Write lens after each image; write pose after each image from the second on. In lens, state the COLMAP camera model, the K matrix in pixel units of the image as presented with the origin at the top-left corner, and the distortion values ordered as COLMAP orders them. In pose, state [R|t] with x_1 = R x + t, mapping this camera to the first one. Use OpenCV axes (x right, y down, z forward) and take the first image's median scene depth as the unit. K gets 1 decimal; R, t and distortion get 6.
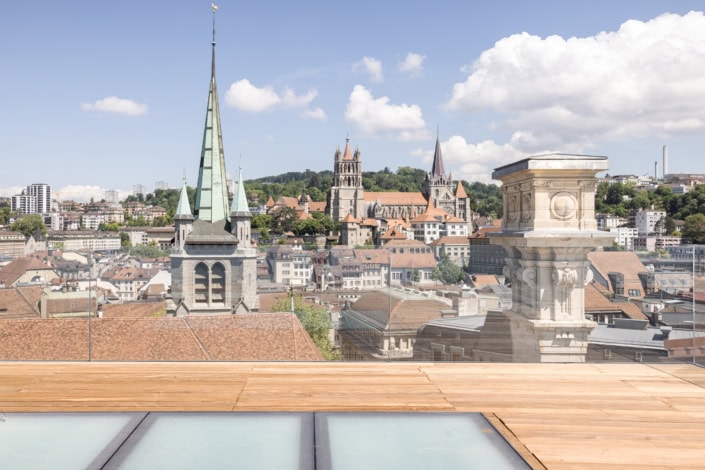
lens RADIAL K [[514.2, 0, 352.1], [0, 514.2, 278.7], [0, 0, 1]] dist [0.005272, 0.005195]
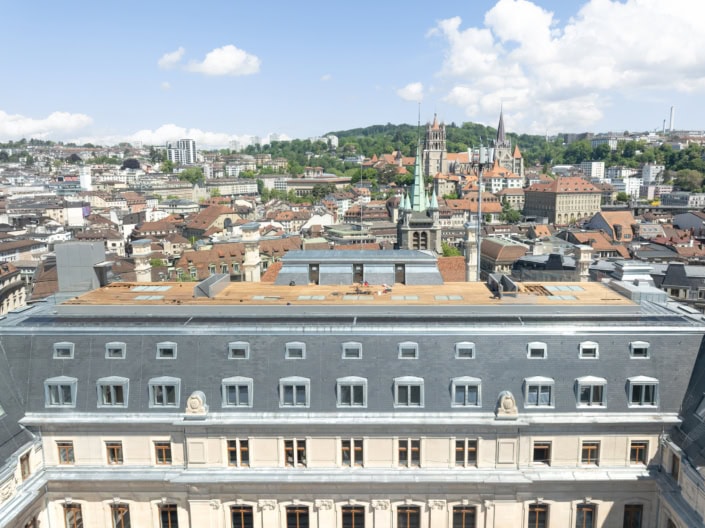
lens RADIAL K [[571.8, 0, 352.5], [0, 571.8, 264.0], [0, 0, 1]] dist [-0.002791, -0.006536]
pose [[0.999992, -0.003865, -0.000512, -0.240499], [0.003898, 0.988896, 0.148559, -0.108771], [-0.000068, -0.148559, 0.988903, -0.584716]]
